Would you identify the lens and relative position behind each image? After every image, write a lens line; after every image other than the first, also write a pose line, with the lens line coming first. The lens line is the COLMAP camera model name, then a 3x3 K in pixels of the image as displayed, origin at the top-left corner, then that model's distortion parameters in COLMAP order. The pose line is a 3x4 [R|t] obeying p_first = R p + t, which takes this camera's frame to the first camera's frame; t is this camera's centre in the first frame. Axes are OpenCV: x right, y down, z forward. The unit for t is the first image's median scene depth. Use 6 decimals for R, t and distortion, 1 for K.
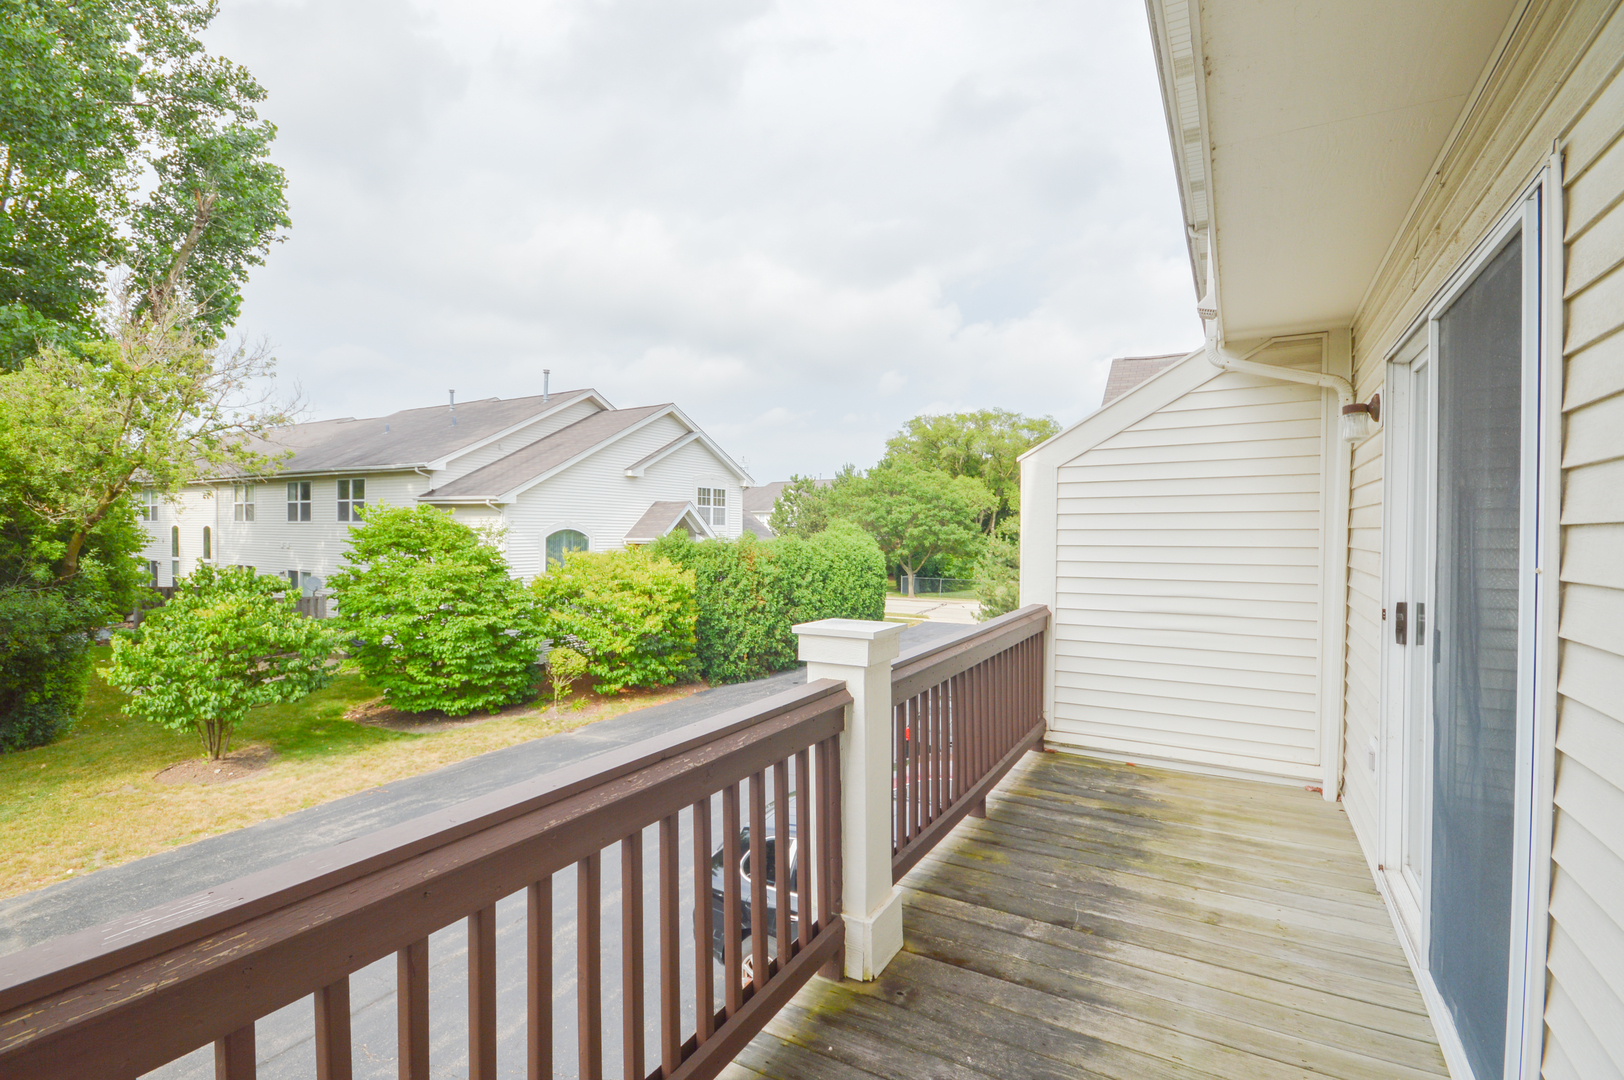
lens RADIAL K [[765.8, 0, 812.0], [0, 765.8, 540.0], [0, 0, 1]] dist [0.000463, -0.000002]
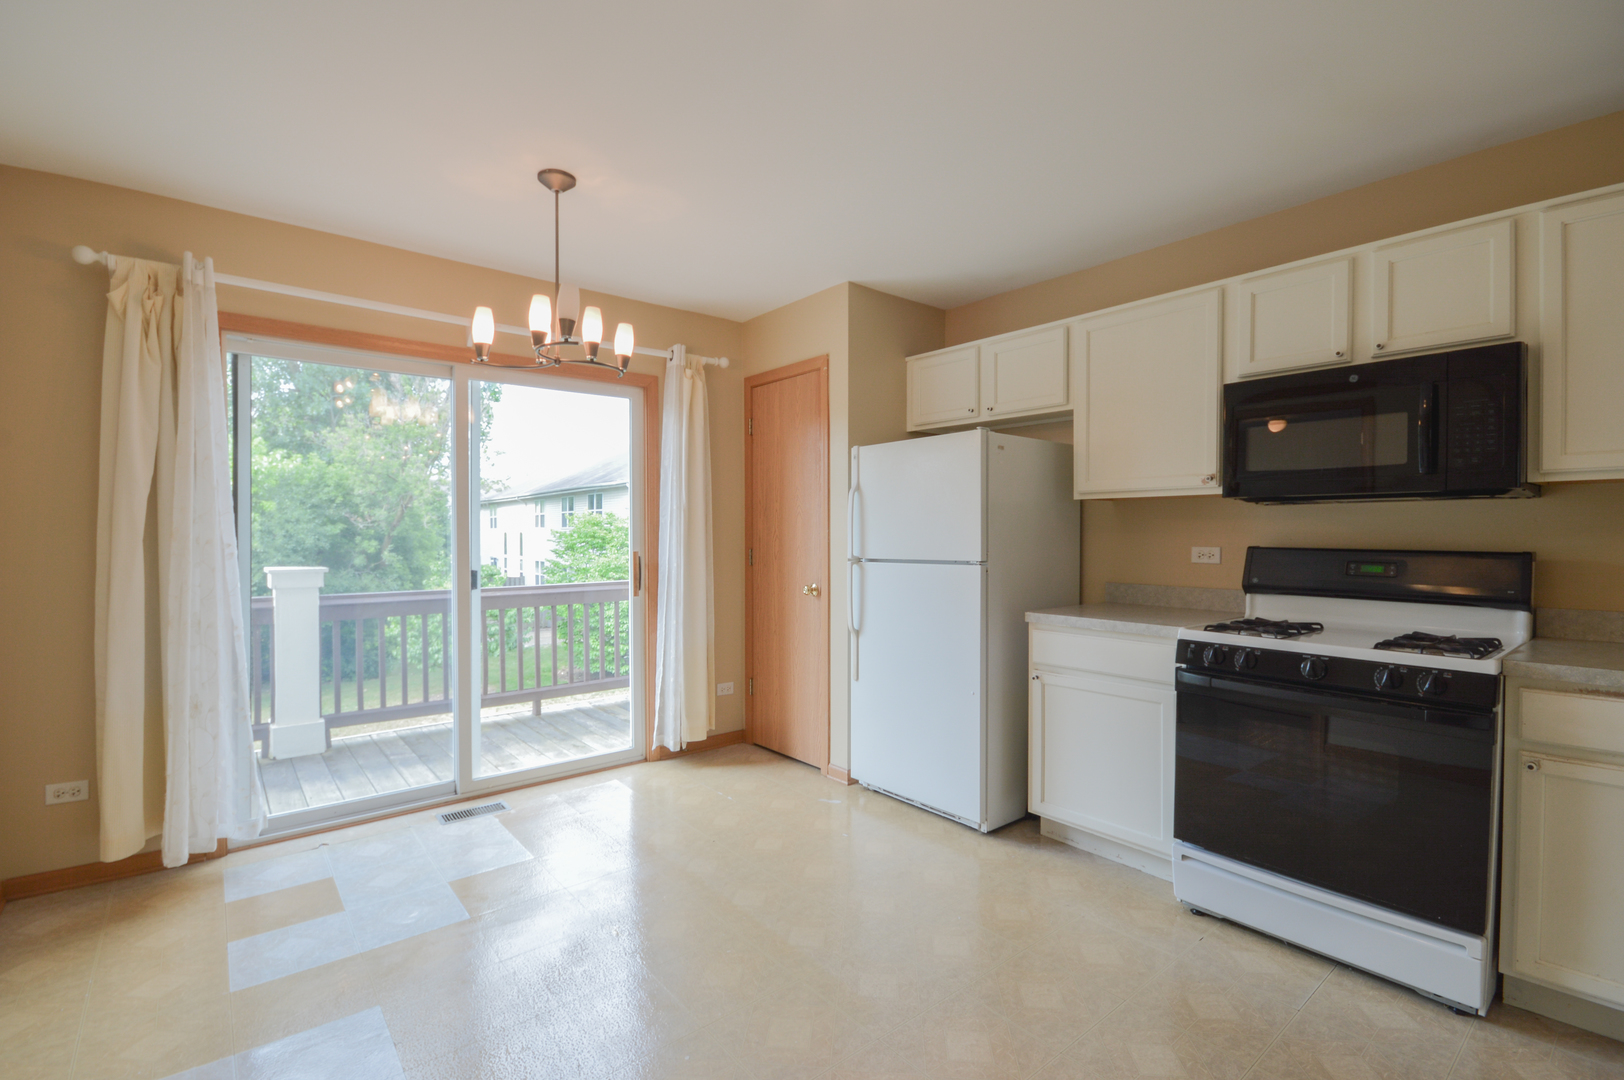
lens RADIAL K [[733.4, 0, 812.0], [0, 733.4, 540.0], [0, 0, 1]] dist [0.003368, -0.010550]
pose [[0.933175, -0.004135, -0.359397, 1.210164], [0.002230, 0.999981, -0.005715, 0.039494], [0.359414, 0.004531, 0.933167, -0.110840]]
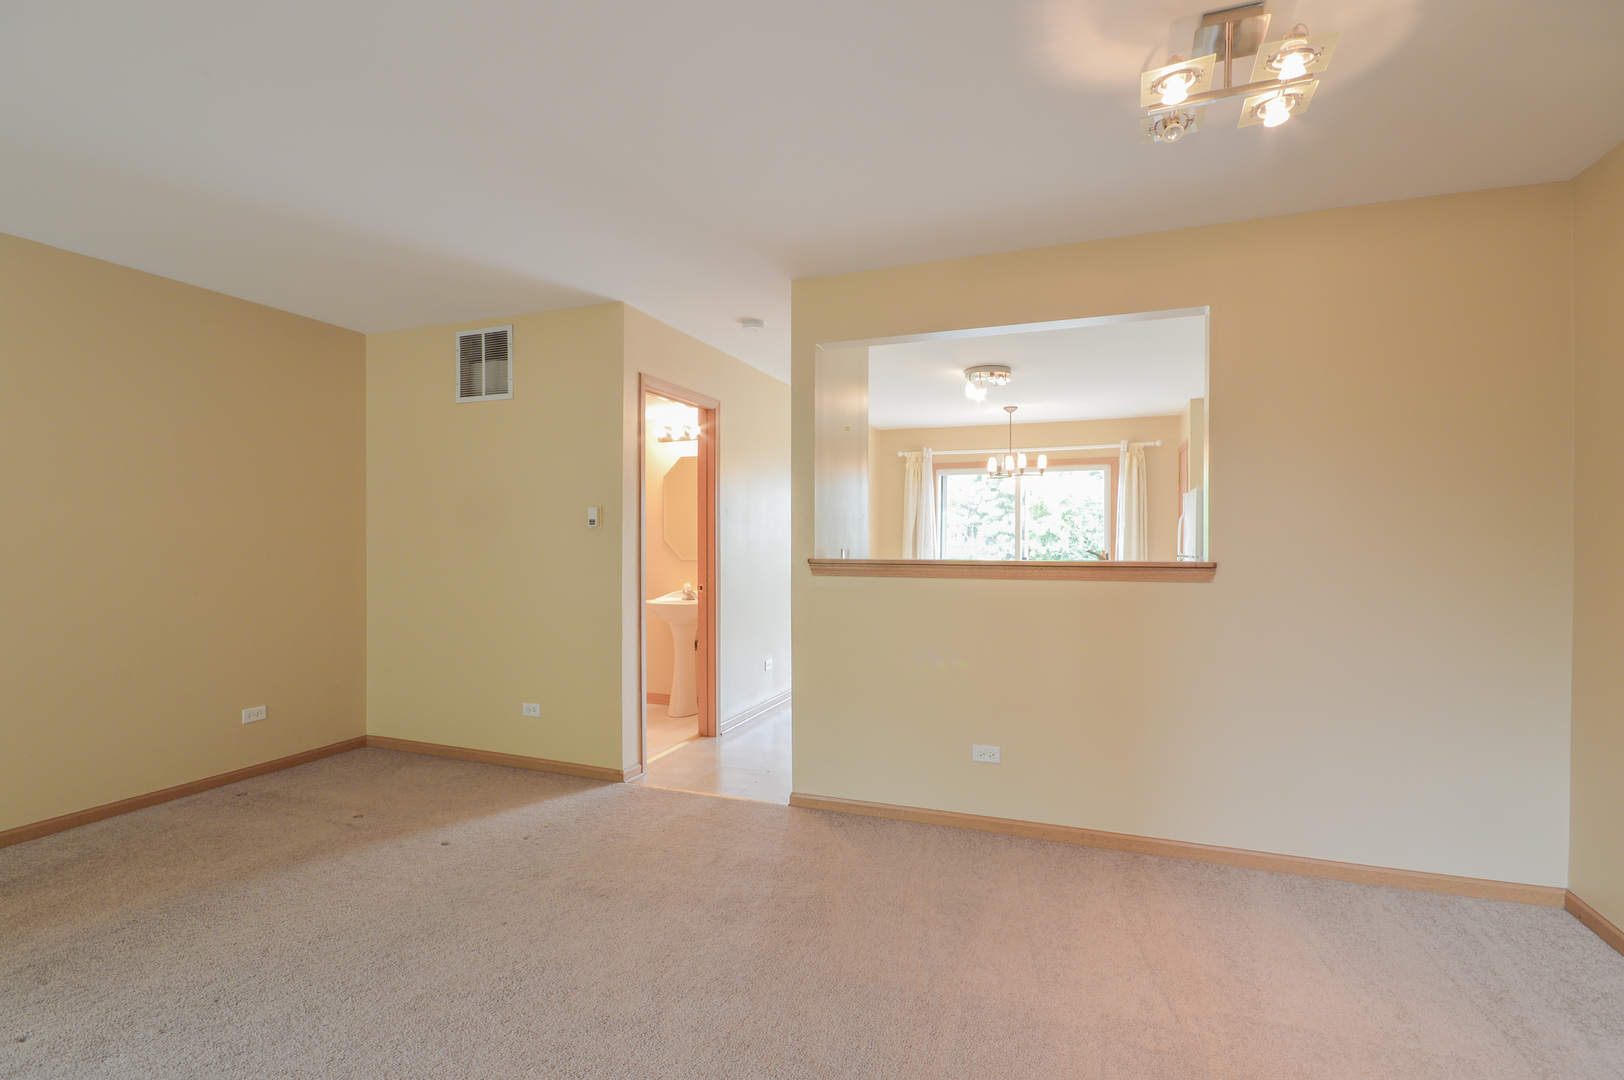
lens RADIAL K [[746.7, 0, 808.3], [0, 746.7, 543.6], [0, 0, 1]] dist [-0.002259, -0.000630]
pose [[0.148756, 0.000442, -0.988874, 2.517231], [-0.015679, 0.999875, -0.001912, 0.046788], [0.988750, 0.015789, 0.148744, -0.328524]]
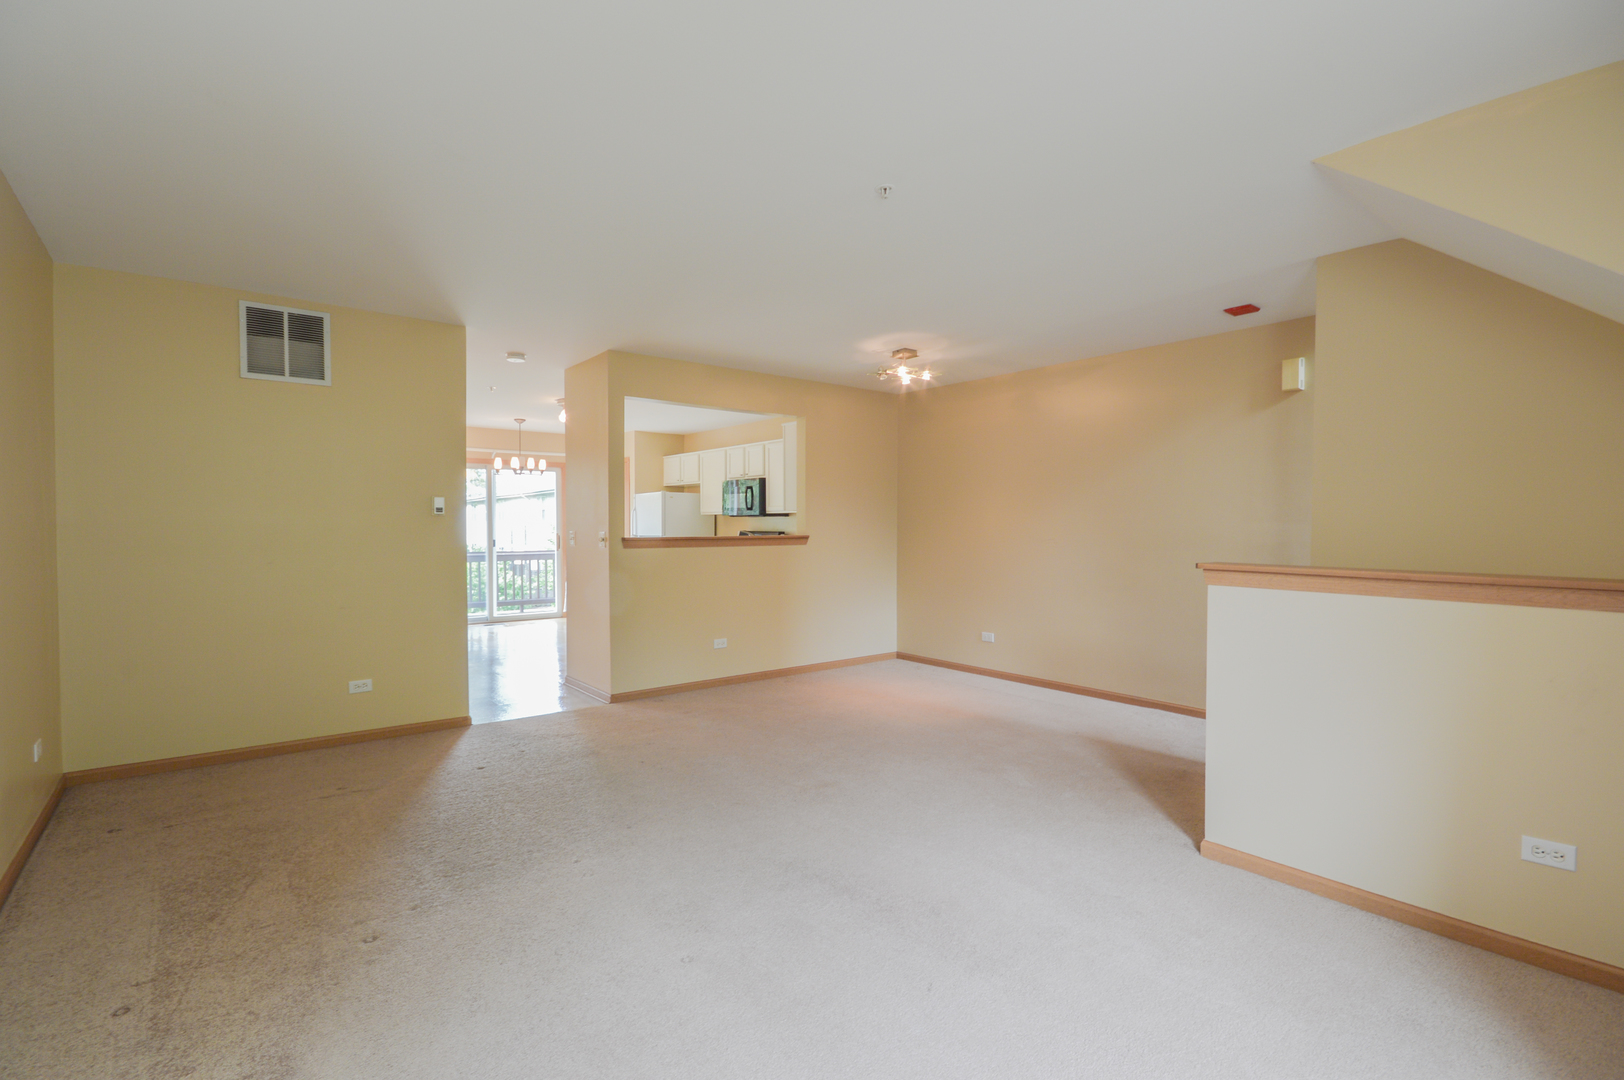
lens RADIAL K [[738.5, 0, 799.2], [0, 738.5, 541.5], [0, 0, 1]] dist [0.000650, -0.000107]
pose [[0.922588, 0.002825, -0.385777, 2.441136], [-0.001070, 0.999988, 0.004765, 0.064825], [0.385785, -0.003983, 0.922580, -1.353494]]
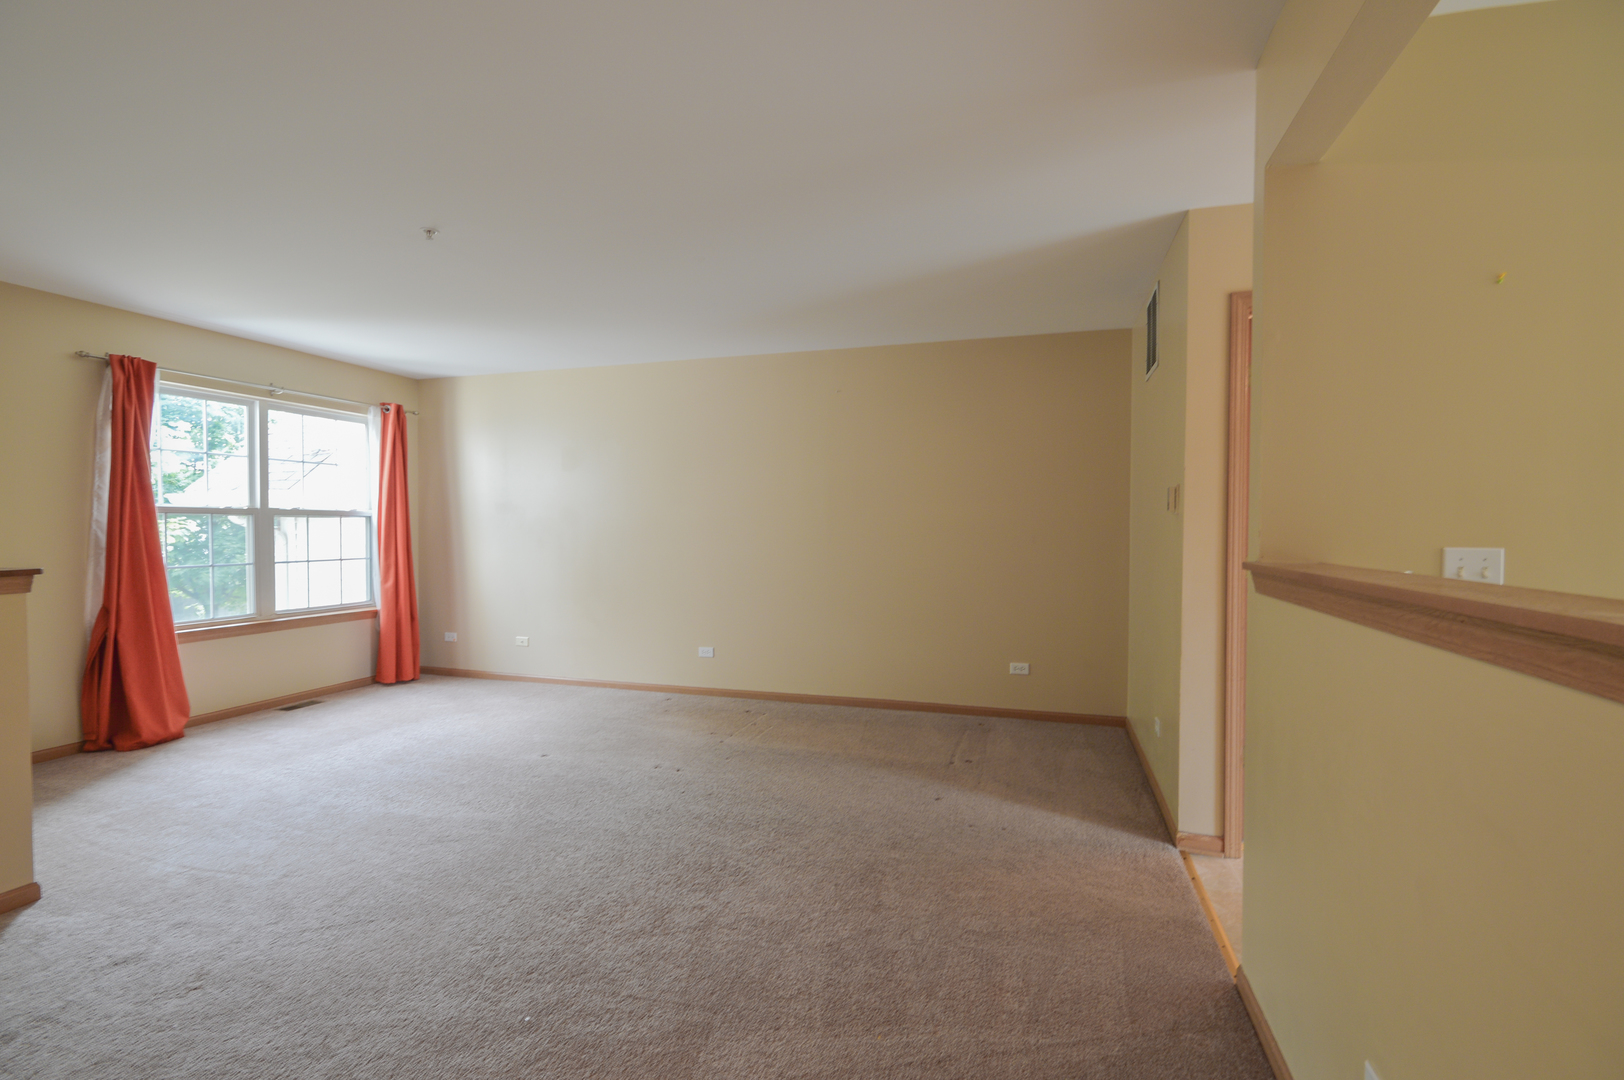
lens RADIAL K [[746.7, 0, 808.3], [0, 746.7, 543.6], [0, 0, 1]] dist [-0.002259, -0.000630]
pose [[-0.978529, -0.001978, -0.206099, 1.998207], [-0.009491, 0.999326, 0.035470, 0.035621], [0.205890, 0.036664, -0.977888, 0.252132]]
